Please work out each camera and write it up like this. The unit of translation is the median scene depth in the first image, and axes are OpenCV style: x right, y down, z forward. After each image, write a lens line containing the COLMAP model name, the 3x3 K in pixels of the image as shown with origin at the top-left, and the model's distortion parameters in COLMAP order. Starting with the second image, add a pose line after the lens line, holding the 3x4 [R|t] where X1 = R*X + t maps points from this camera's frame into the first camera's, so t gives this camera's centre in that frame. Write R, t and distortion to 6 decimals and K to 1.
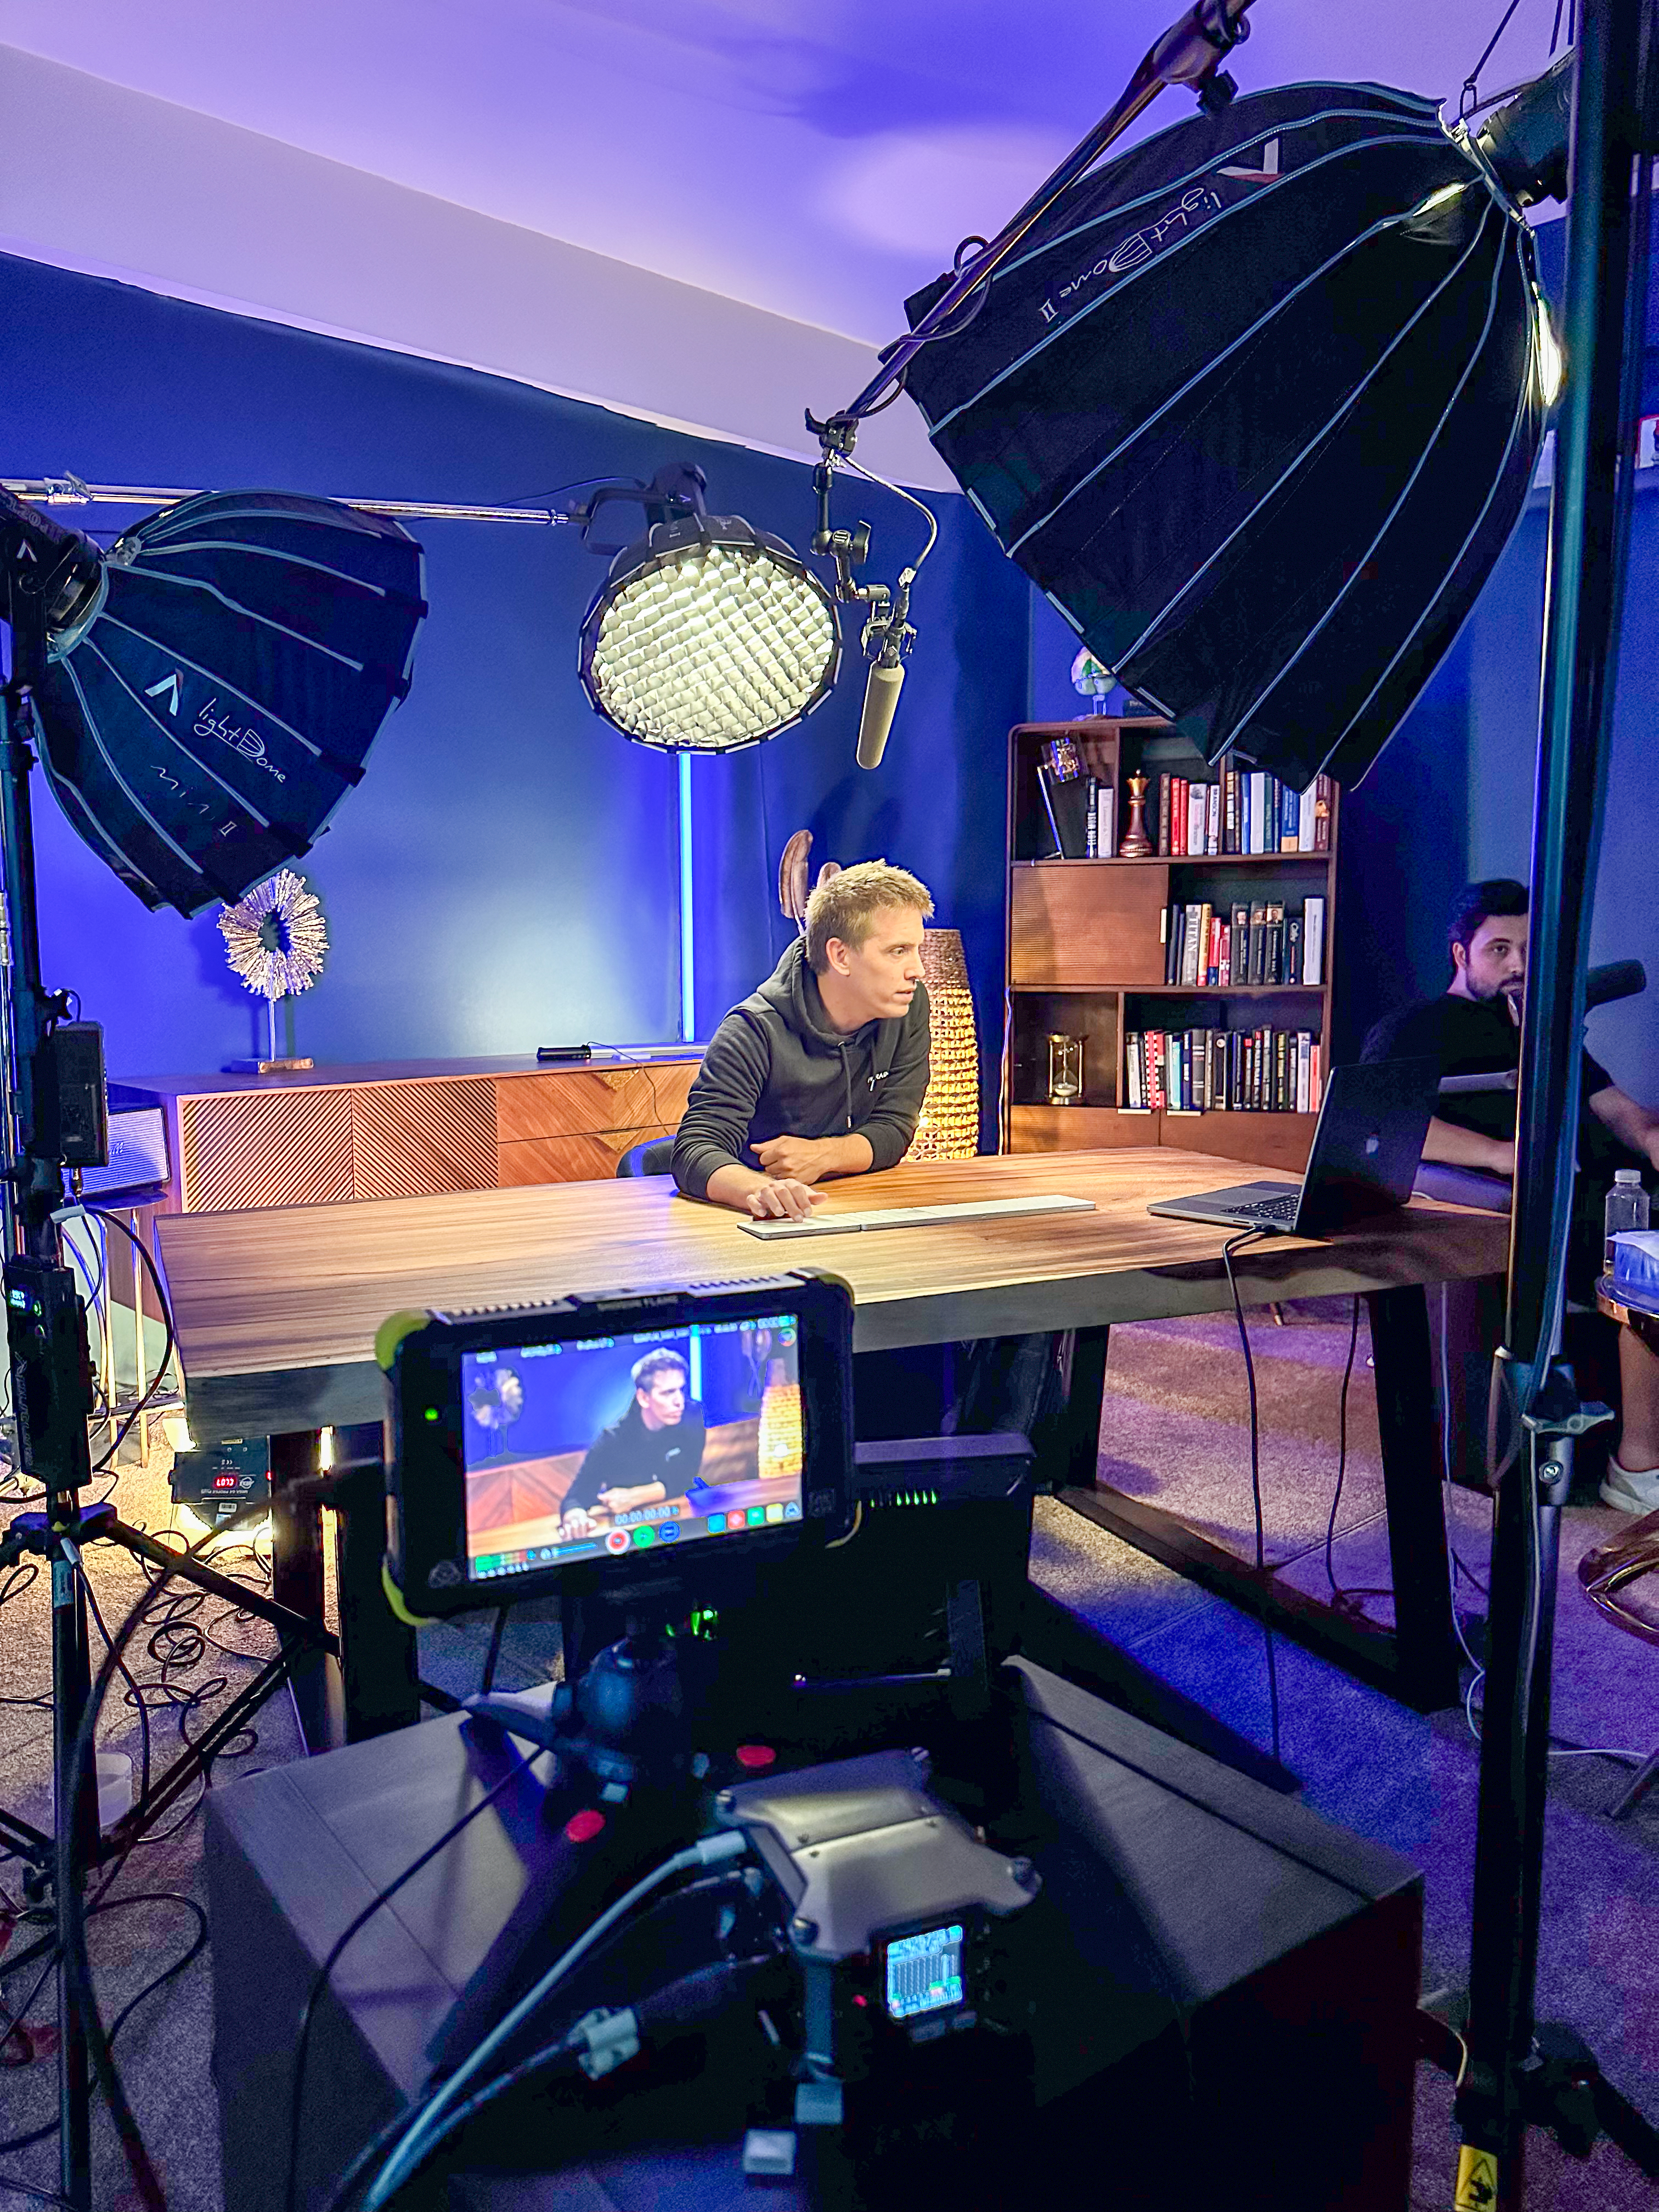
lens RADIAL K [[1617.3, 0, 829.5], [0, 1617.3, 1106.0], [0, 0, 1]] dist [0.116306, -0.156650]
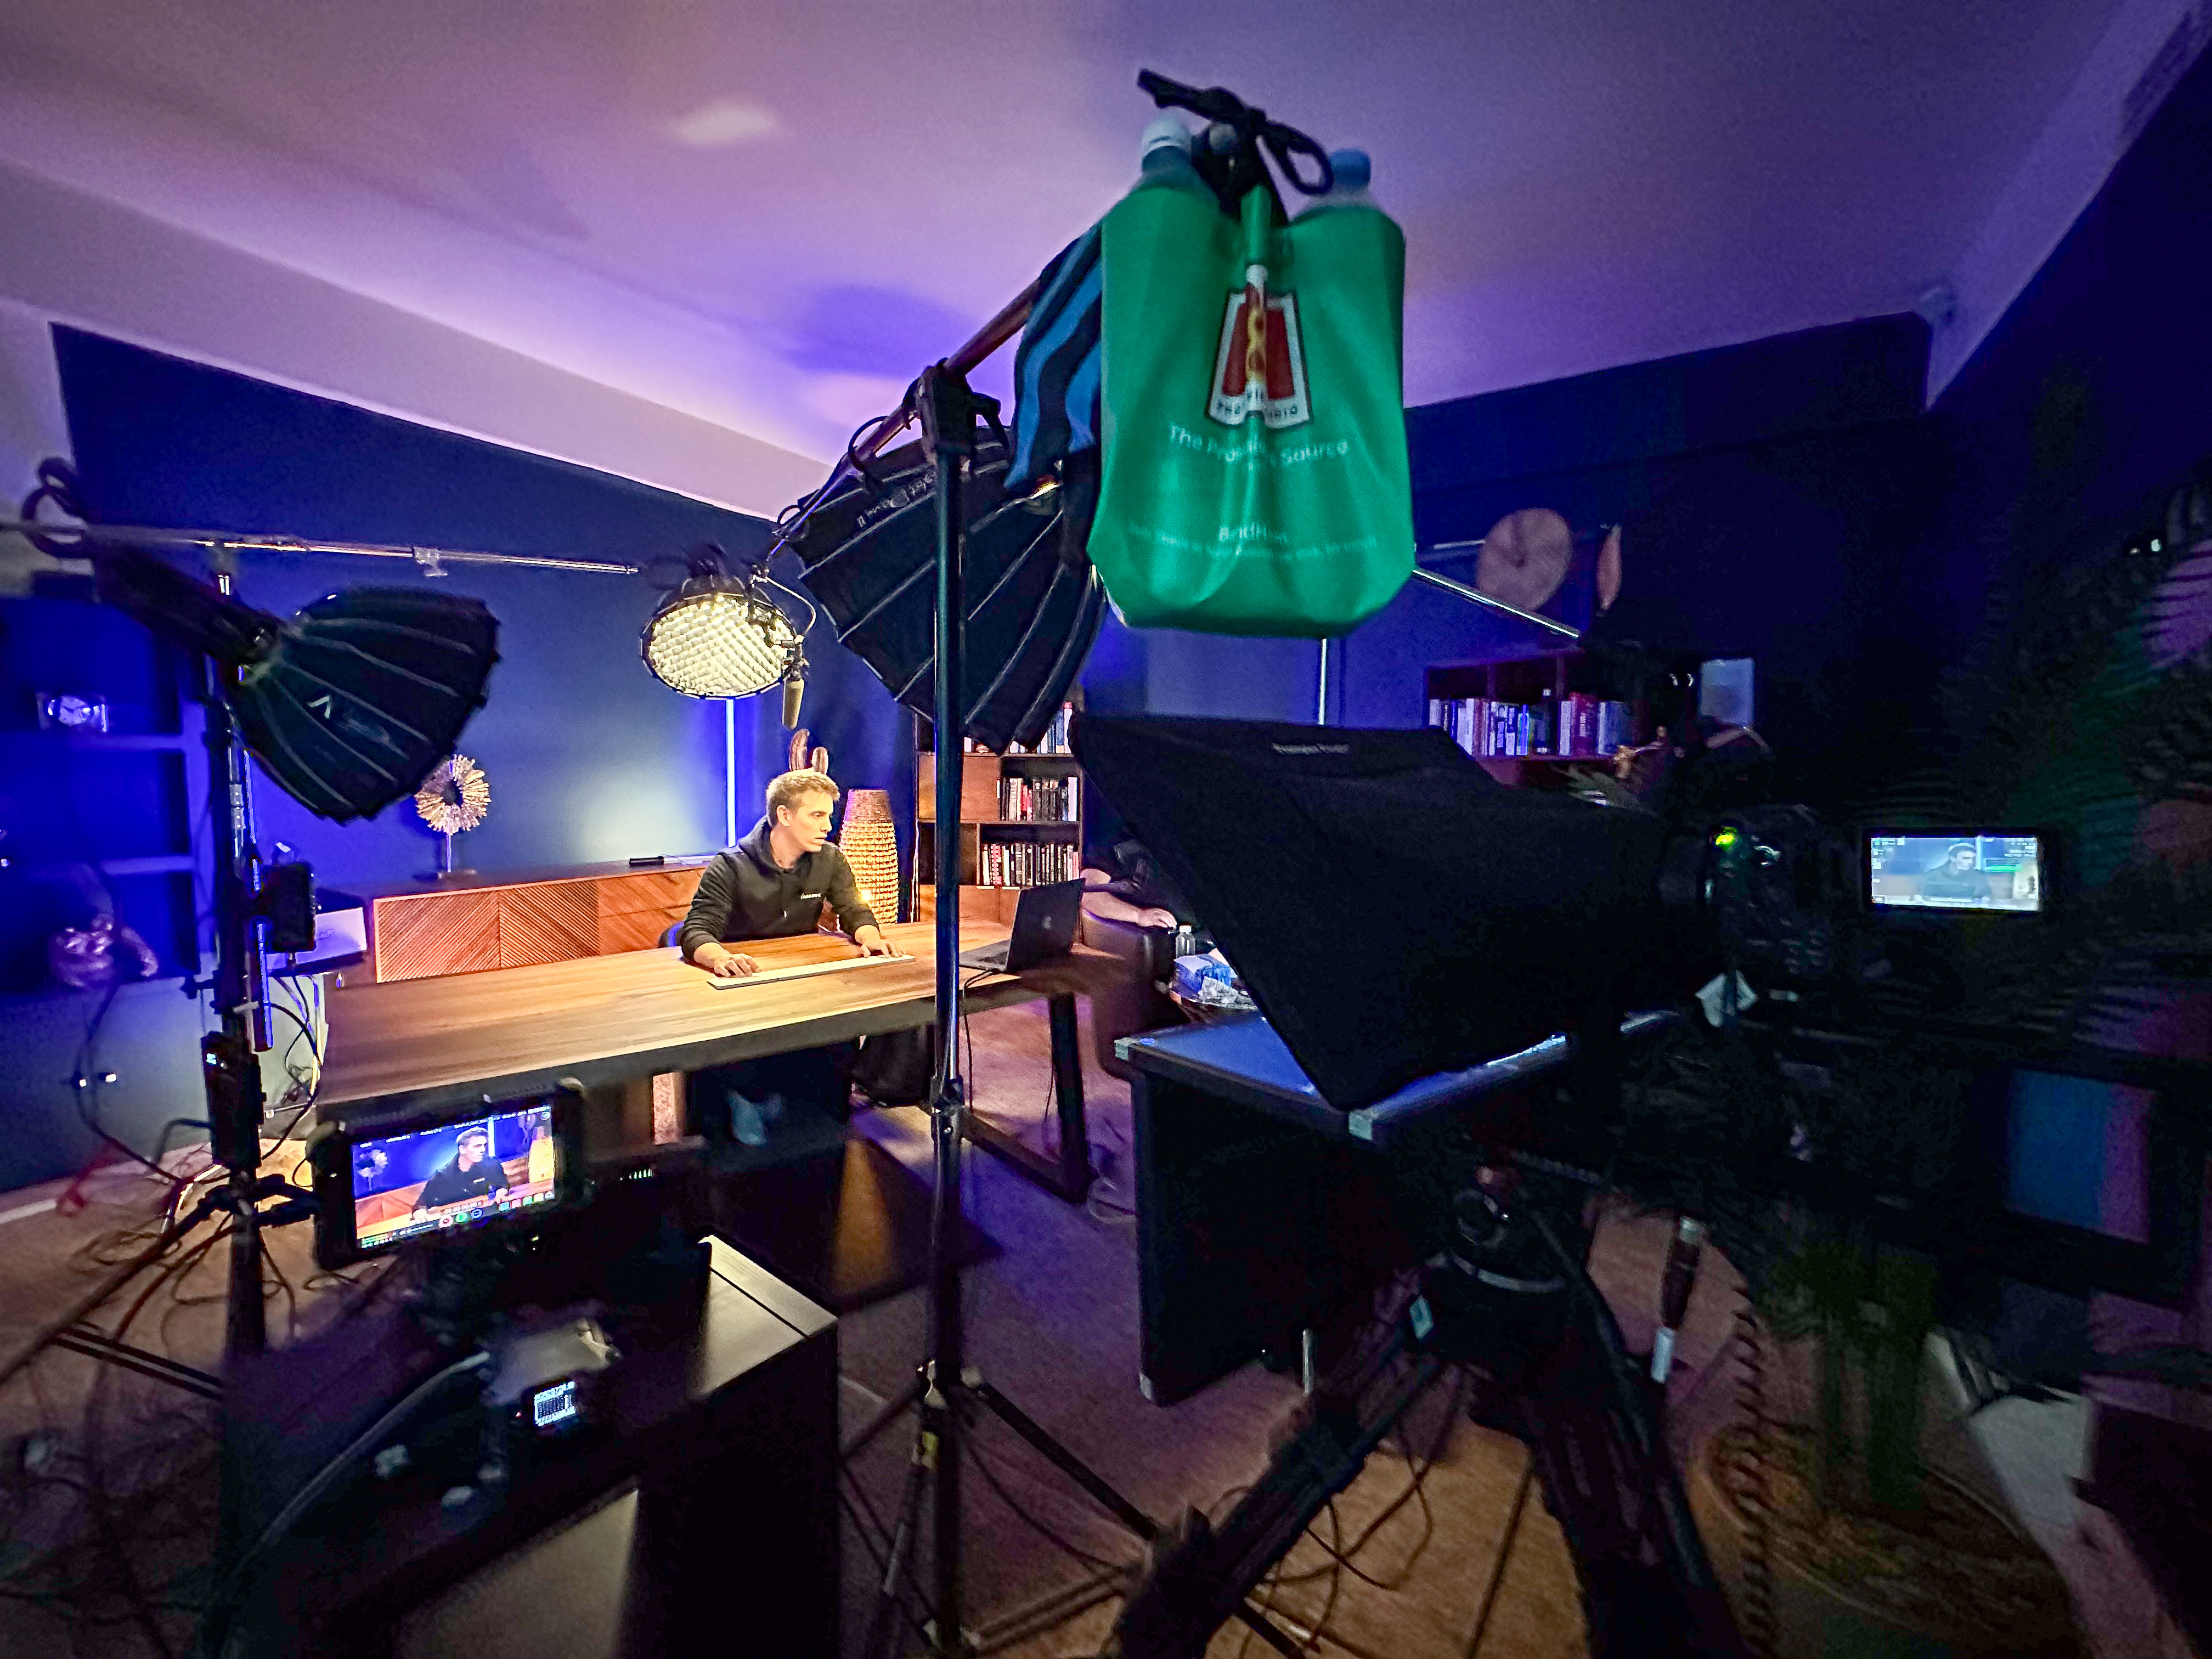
lens RADIAL K [[910.9, 0, 1106.0], [0, 910.9, 829.5], [0, 0, 1]] dist [-0.000959, 0.006712]
pose [[0.965301, -0.002992, 0.261123, 0.069501], [0.012701, 0.999289, -0.035503, -0.034329], [-0.260831, 0.037587, 0.964652, -0.071454]]
